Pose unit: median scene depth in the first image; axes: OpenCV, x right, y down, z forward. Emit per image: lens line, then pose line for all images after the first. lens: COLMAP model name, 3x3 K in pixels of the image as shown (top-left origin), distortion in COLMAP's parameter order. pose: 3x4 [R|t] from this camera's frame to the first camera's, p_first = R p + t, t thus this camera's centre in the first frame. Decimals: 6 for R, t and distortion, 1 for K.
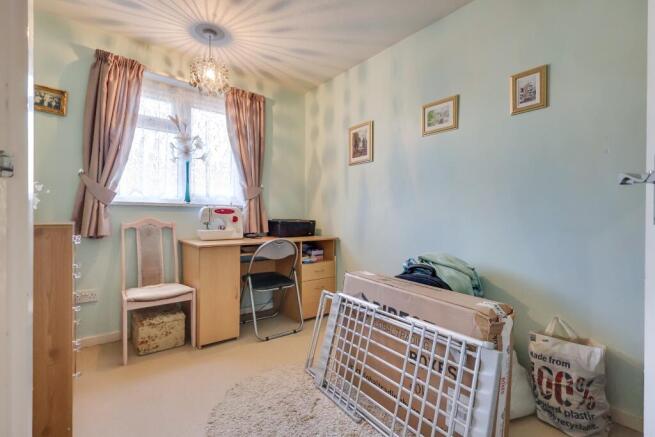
lens RADIAL K [[303.2, 0, 324.8], [0, 303.2, 217.2], [0, 0, 1]] dist [-0.002310, 0.000299]
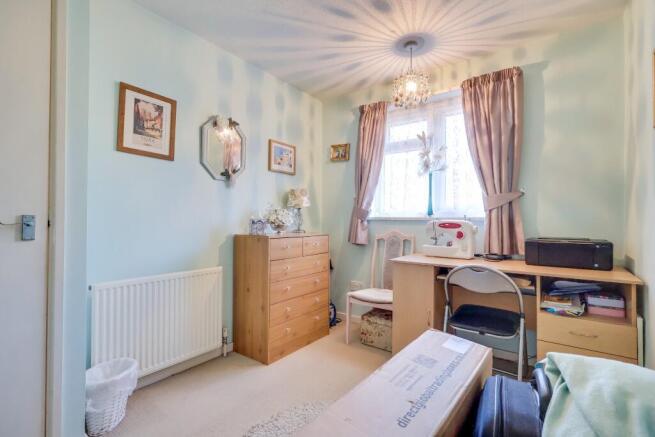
lens RADIAL K [[303.2, 0, 325.3], [0, 303.2, 217.0], [0, 0, 1]] dist [-0.002310, 0.000299]
pose [[0.246427, -0.016306, -0.969024, 0.433611], [-0.009114, 0.999775, -0.019141, -0.023579], [0.969118, 0.013549, 0.246223, 0.429815]]
